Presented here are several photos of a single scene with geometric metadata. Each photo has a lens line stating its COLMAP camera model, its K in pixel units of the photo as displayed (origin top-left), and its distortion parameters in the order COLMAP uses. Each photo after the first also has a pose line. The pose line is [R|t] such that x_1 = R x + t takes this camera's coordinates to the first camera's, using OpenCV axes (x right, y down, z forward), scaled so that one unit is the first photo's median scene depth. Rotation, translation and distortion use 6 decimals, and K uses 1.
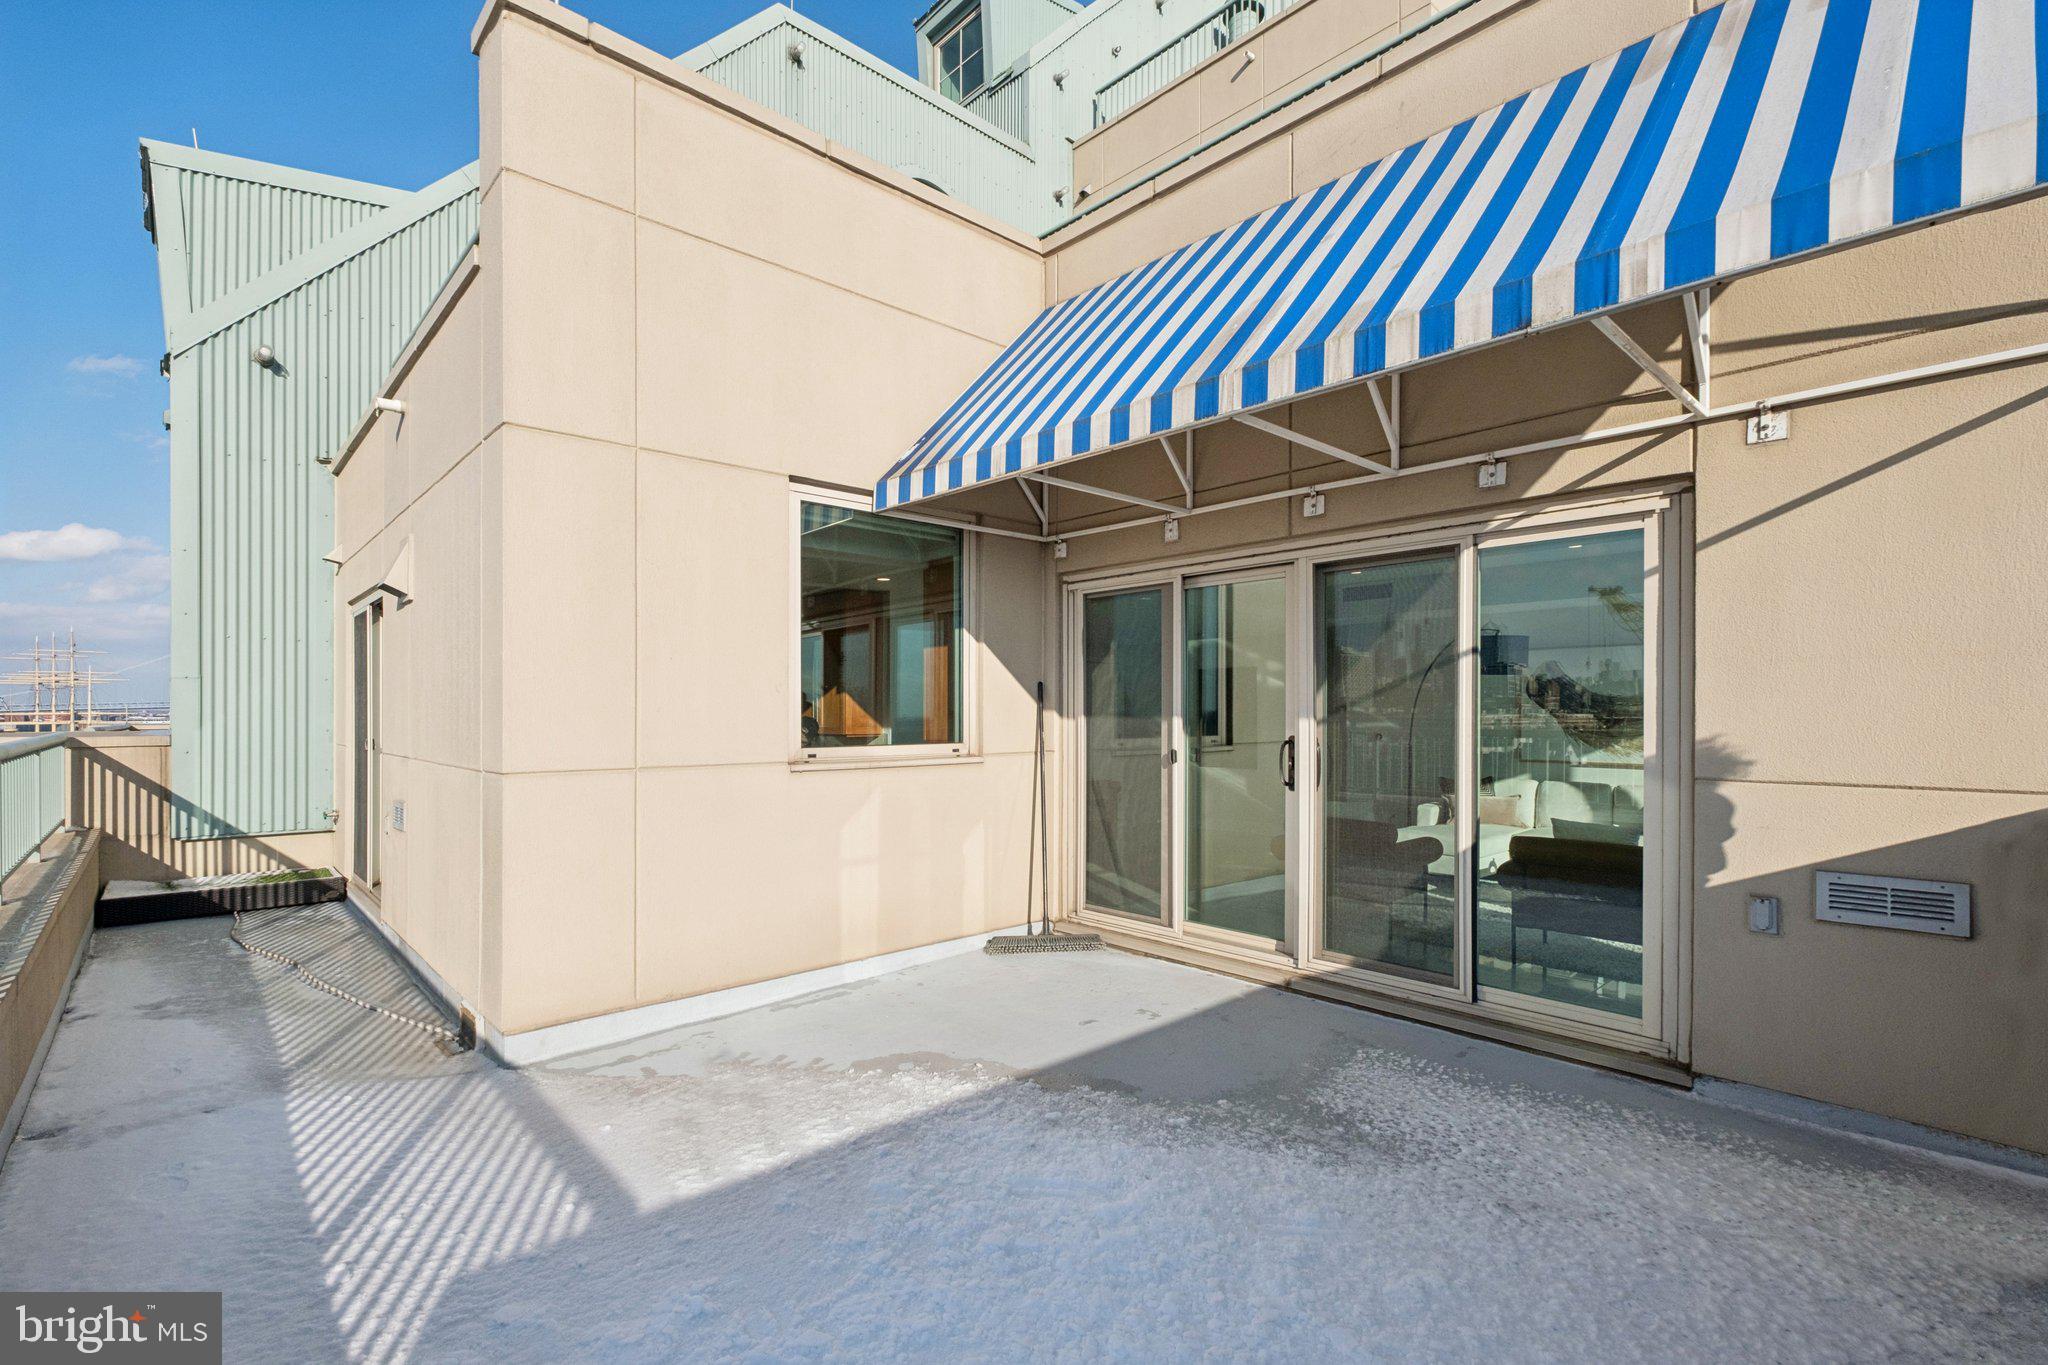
lens RADIAL K [[917.5, 0, 1016.4], [0, 917.5, 698.2], [0, 0, 1]] dist [-0.001818, -0.000160]
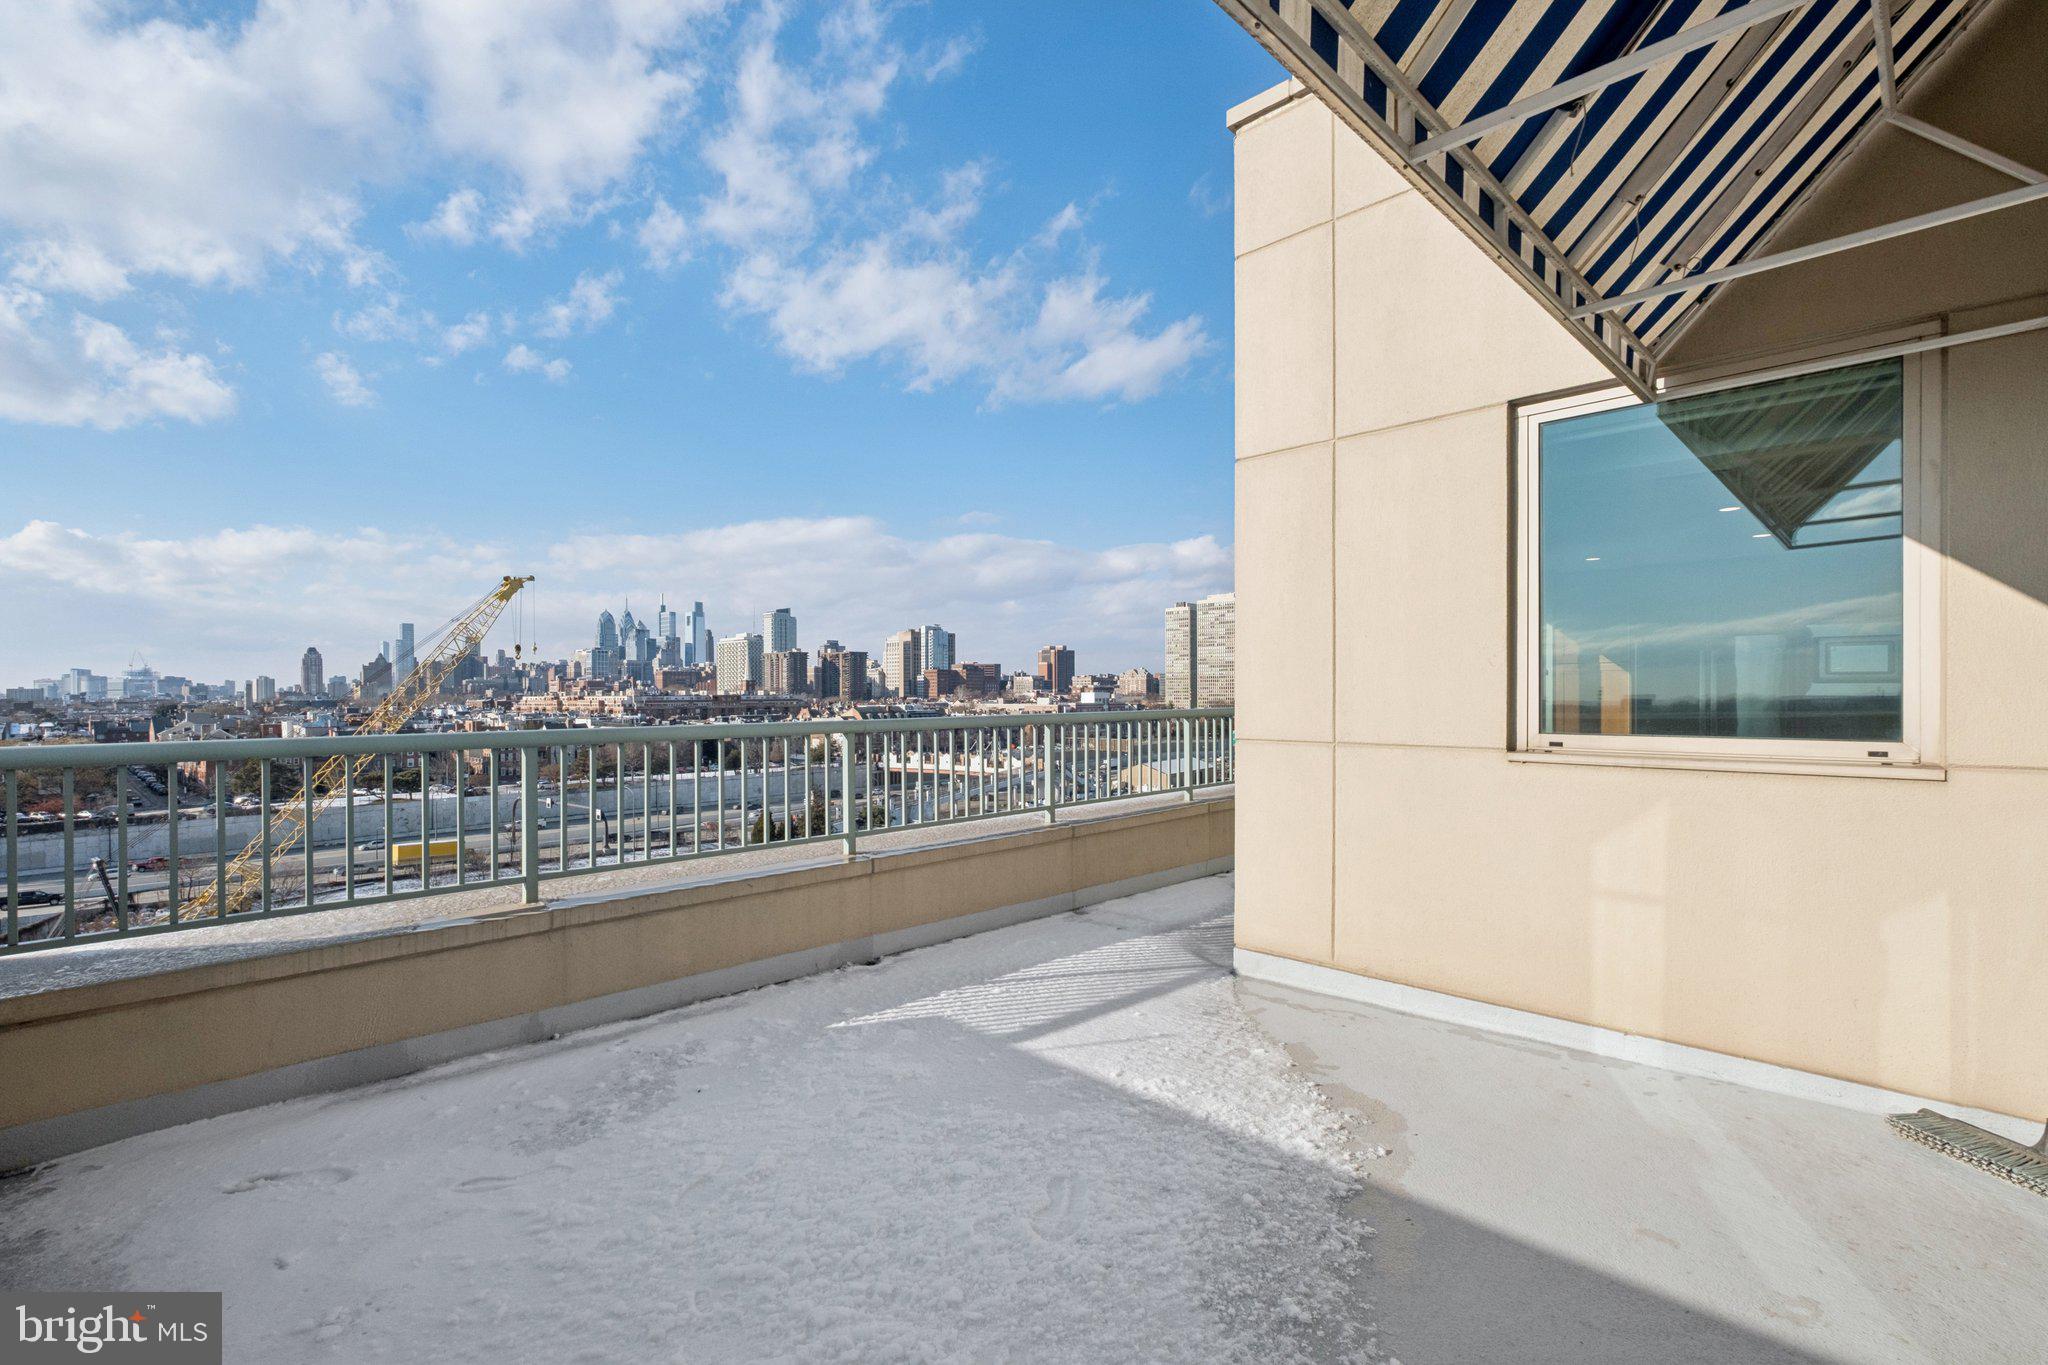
lens RADIAL K [[917.5, 0, 1016.4], [0, 917.5, 698.2], [0, 0, 1]] dist [-0.001818, -0.000160]
pose [[0.042762, 0.006322, -0.999065, 0.732153], [0.020715, 0.999759, 0.007214, 0.011719], [0.998871, -0.021004, 0.042621, 0.695959]]
